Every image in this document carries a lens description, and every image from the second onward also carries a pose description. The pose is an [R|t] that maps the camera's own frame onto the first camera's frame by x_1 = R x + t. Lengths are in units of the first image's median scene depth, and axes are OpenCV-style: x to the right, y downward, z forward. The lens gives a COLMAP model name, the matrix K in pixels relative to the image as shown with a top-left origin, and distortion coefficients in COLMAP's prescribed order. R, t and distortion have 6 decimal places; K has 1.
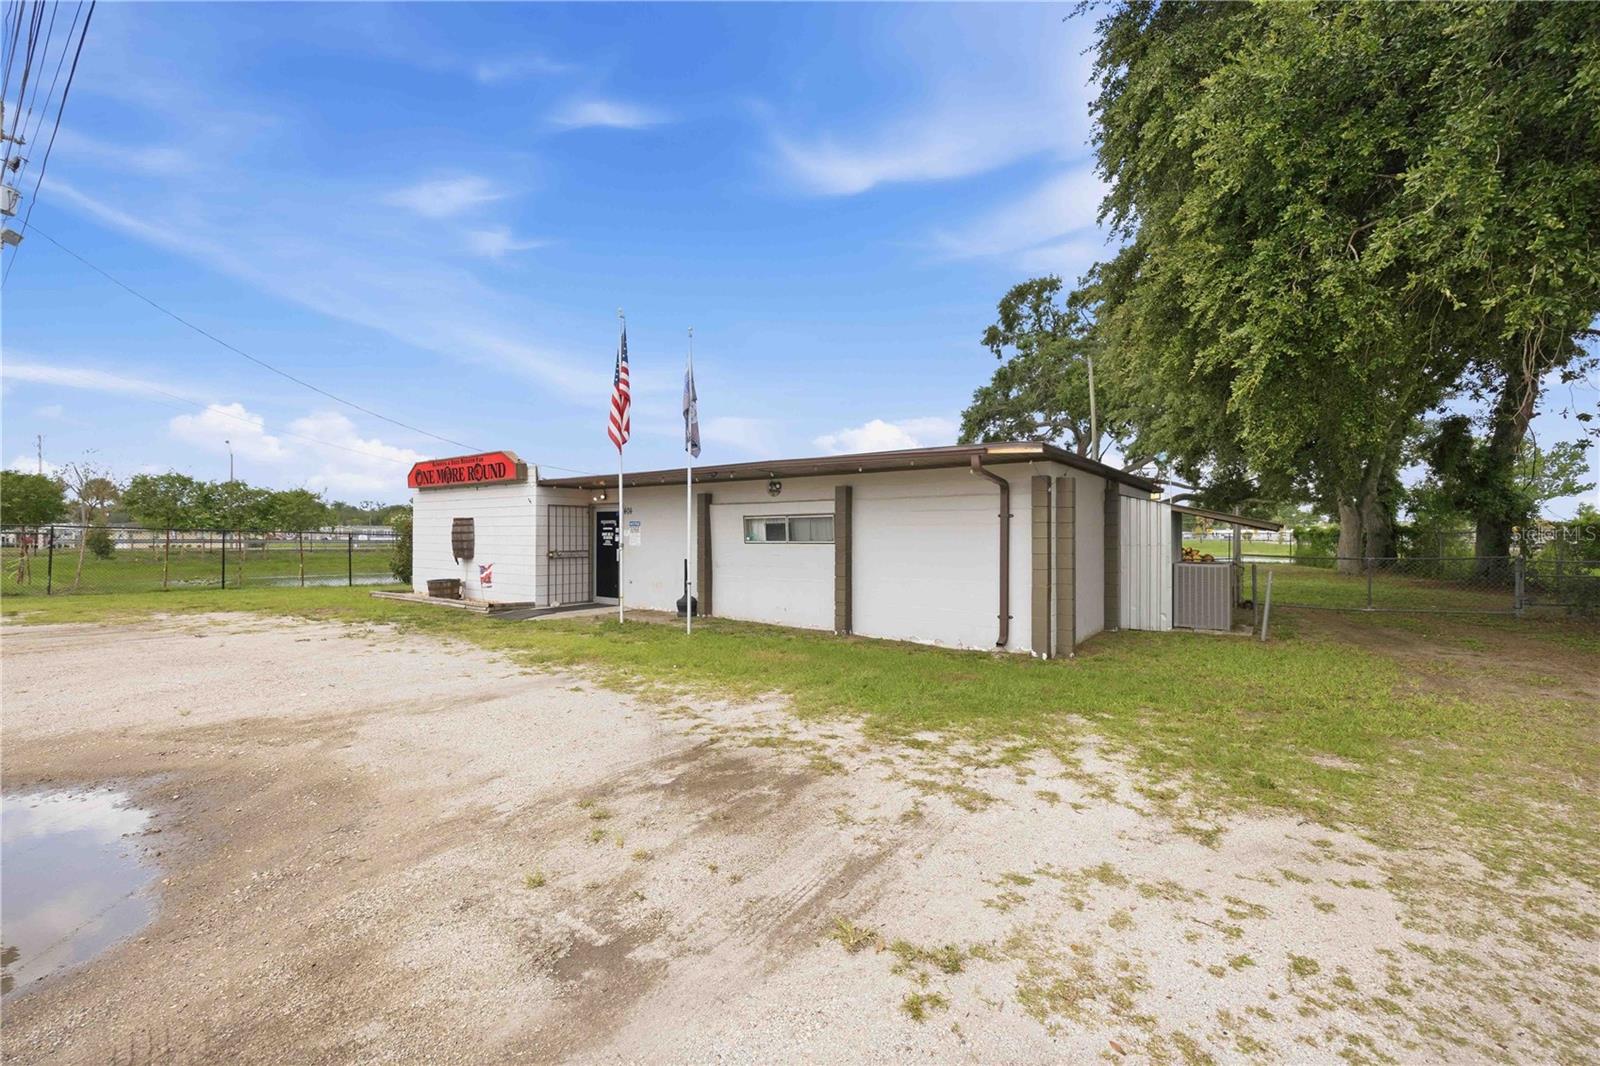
lens RADIAL K [[621.1, 0, 799.3], [0, 621.1, 539.3], [0, 0, 1]] dist [-0.000009, -0.000088]
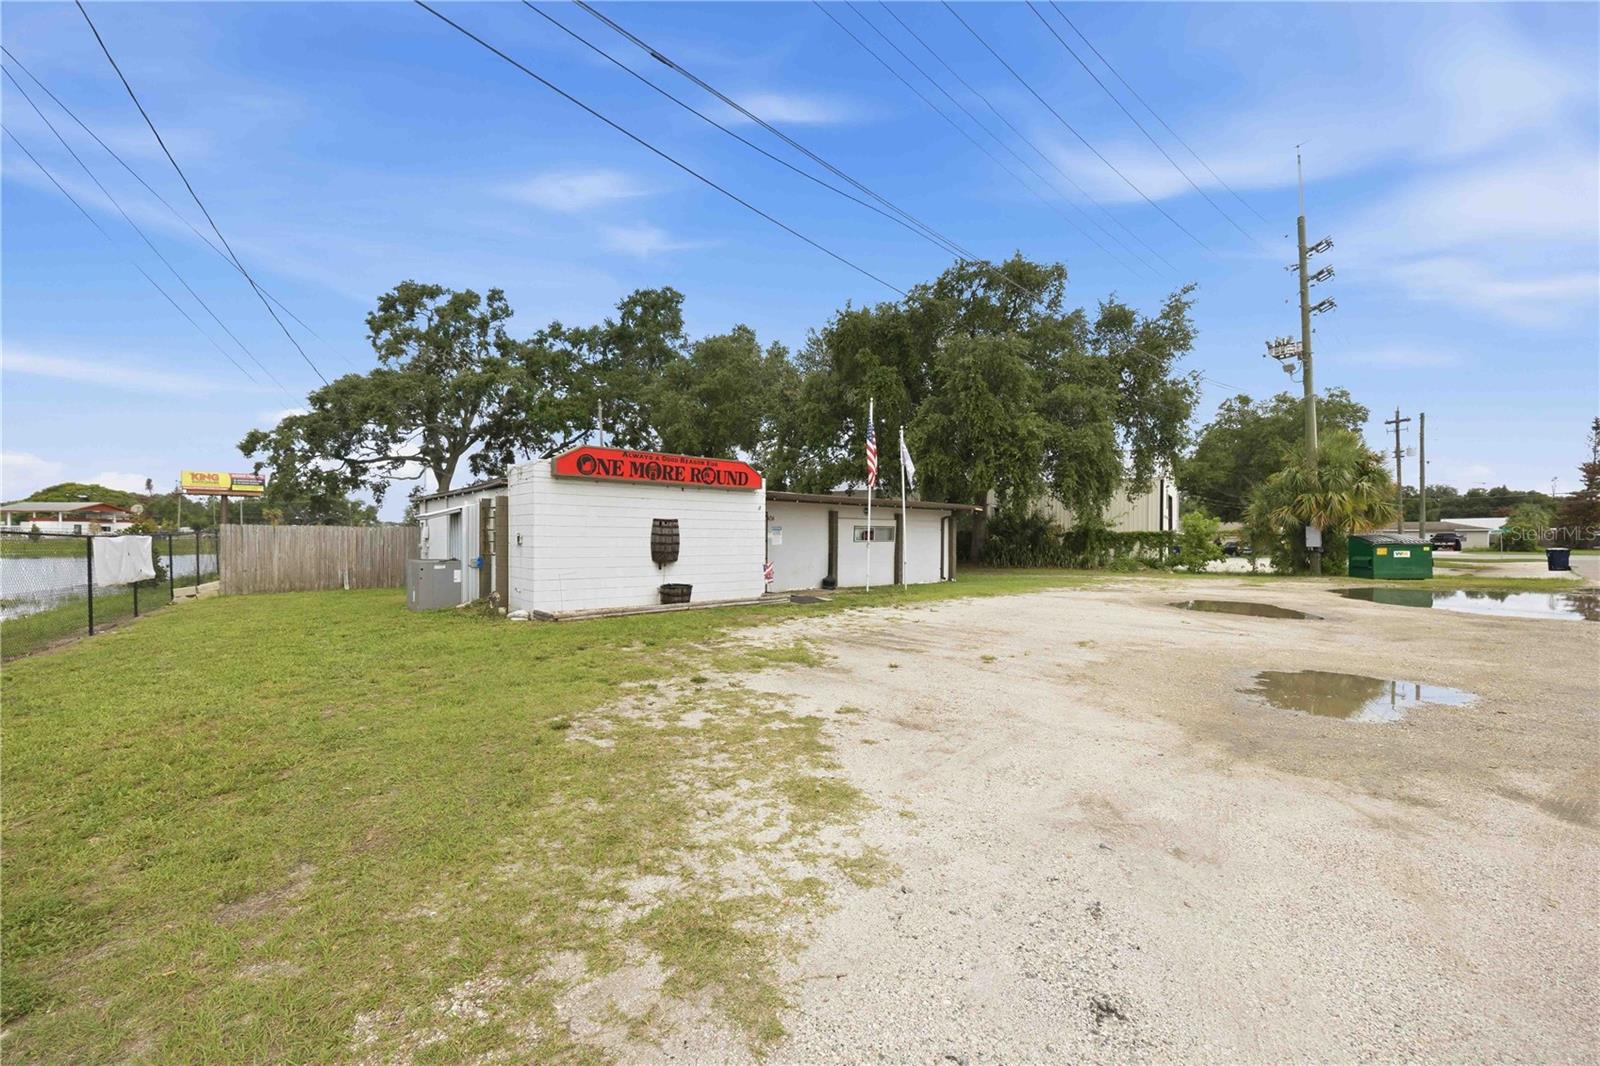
lens RADIAL K [[621.1, 0, 799.3], [0, 621.1, 539.3], [0, 0, 1]] dist [-0.000009, -0.000088]
pose [[0.213913, -0.005009, 0.976840, -1.761231], [0.007671, 0.999965, 0.003448, -0.007418], [-0.976823, 0.006755, 0.213944, 0.762982]]
